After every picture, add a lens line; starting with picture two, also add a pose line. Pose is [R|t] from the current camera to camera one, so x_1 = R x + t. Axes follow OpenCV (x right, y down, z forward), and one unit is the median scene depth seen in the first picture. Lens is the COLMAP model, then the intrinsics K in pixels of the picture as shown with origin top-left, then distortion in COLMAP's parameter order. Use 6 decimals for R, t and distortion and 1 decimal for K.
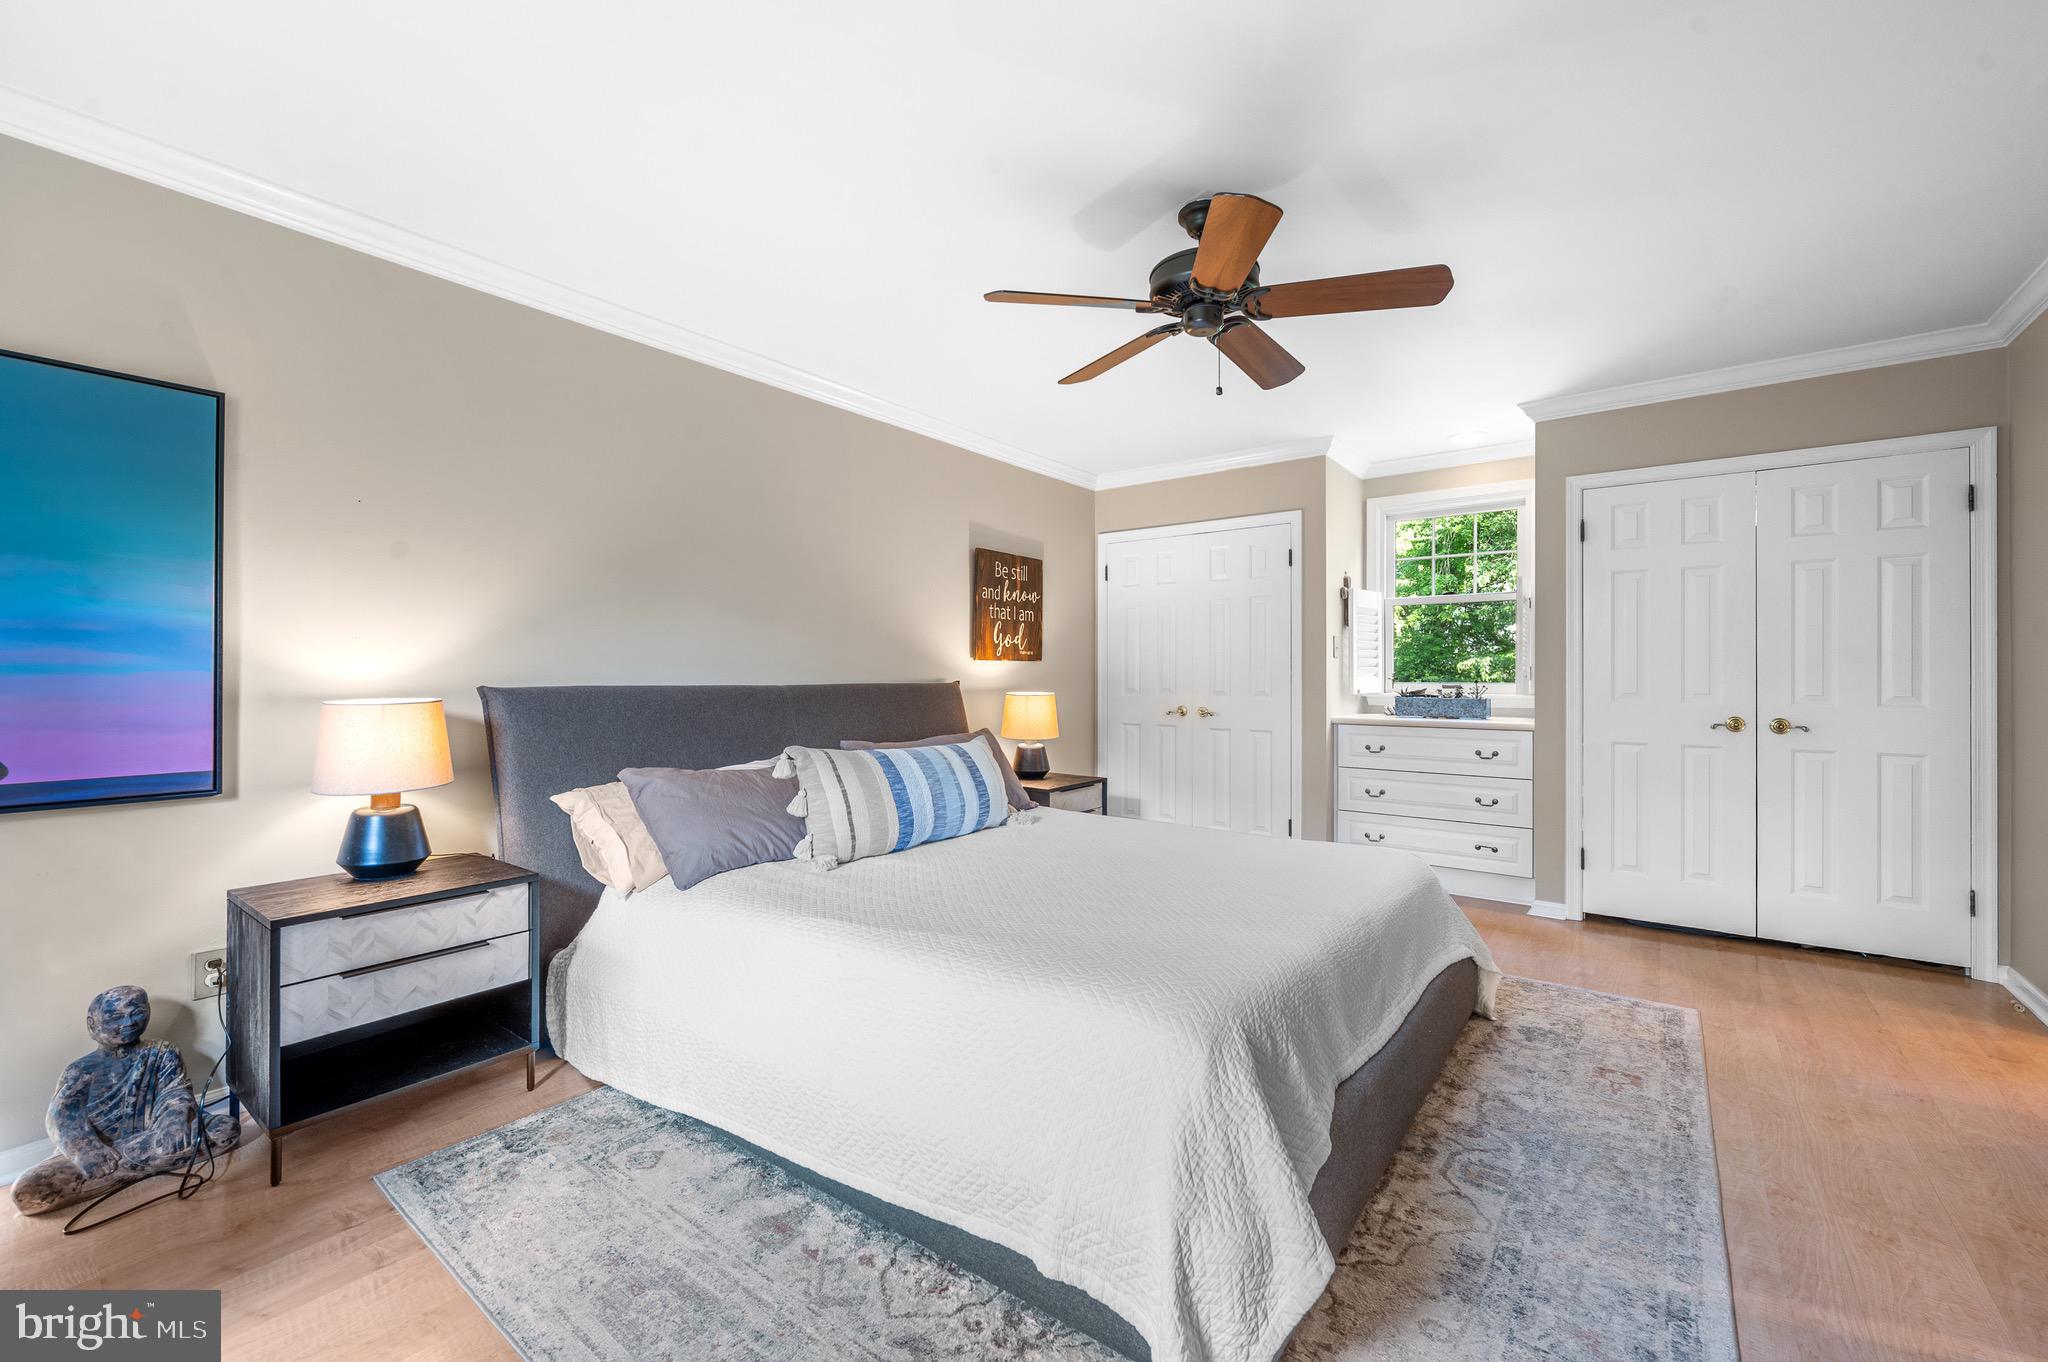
lens RADIAL K [[824.3, 0, 1038.4], [0, 824.3, 676.6], [0, 0, 1]] dist [-0.002935, 0.000061]
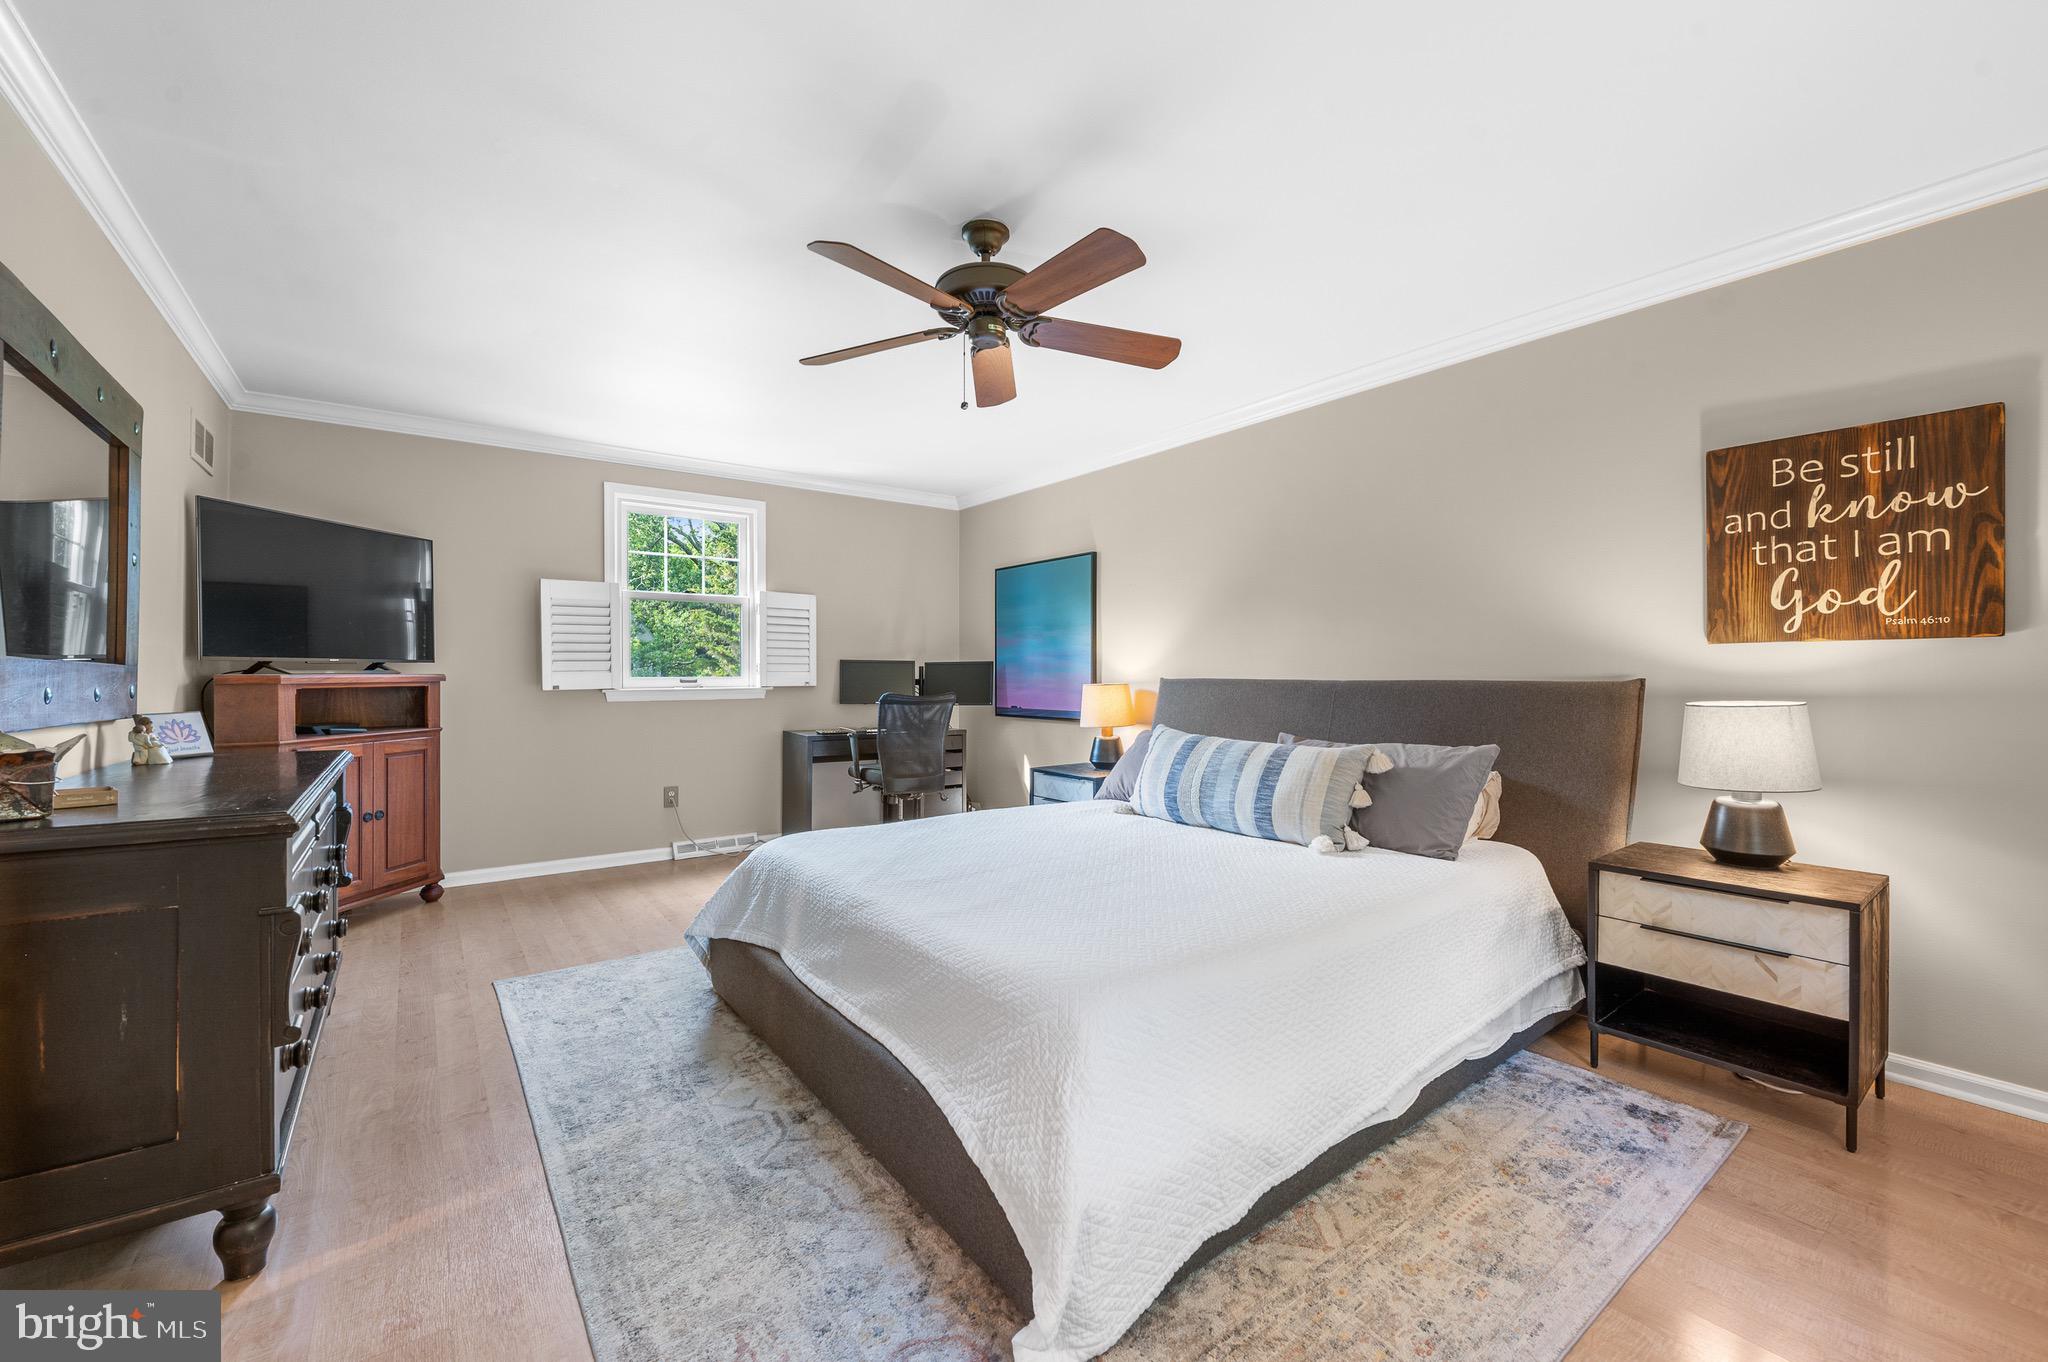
lens RADIAL K [[824.3, 0, 1036.6], [0, 824.3, 678.1], [0, 0, 1]] dist [-0.002935, 0.000061]
pose [[-0.272716, 0.009629, -0.962046, 0.617527], [0.004553, 0.999952, 0.008717, -0.002357], [0.962084, -0.002003, -0.272747, 0.693254]]
